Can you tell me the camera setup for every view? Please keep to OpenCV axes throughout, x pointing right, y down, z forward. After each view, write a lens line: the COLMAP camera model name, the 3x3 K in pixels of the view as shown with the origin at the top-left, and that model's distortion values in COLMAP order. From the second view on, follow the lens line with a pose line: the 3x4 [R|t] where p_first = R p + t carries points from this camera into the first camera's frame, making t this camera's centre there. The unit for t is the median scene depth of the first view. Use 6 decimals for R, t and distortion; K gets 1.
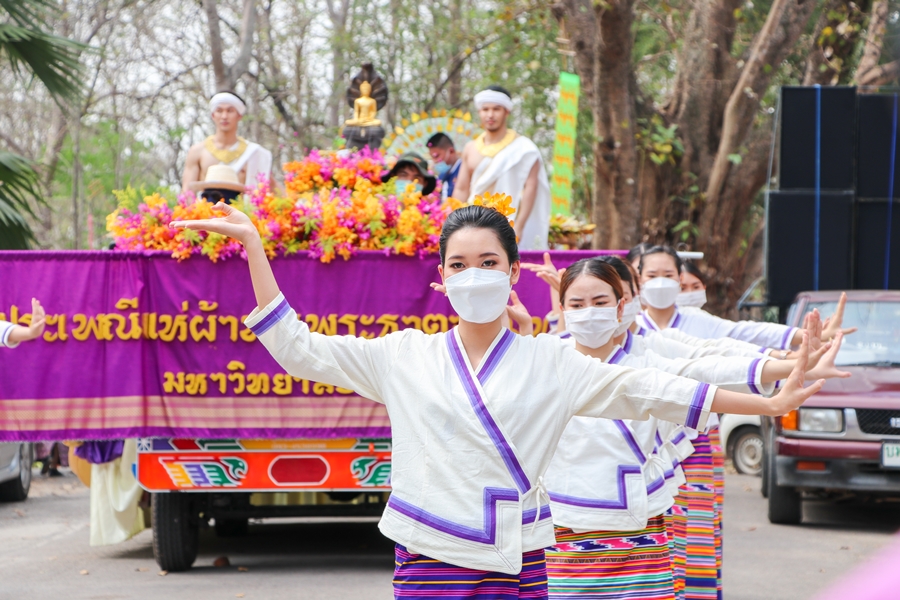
lens RADIAL K [[3286.6, 0, 449.7], [0, 3286.6, 296.1], [0, 0, 1]] dist [0.582366, 0.000000]
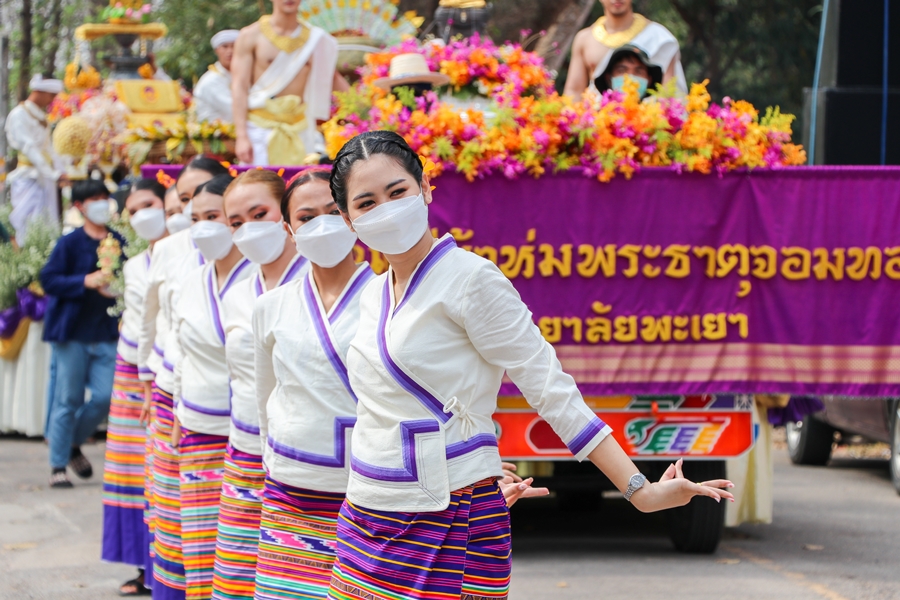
lens RADIAL K [[4368.5, 0, 449.8], [0, 4368.5, 302.9], [0, 0, 1]] dist [1.480266, 0.000000]
pose [[0.985213, 0.000202, 0.171336, -0.262240], [-0.003761, 0.999784, 0.020446, -0.002138], [-0.171294, -0.020788, 0.985001, -0.069778]]
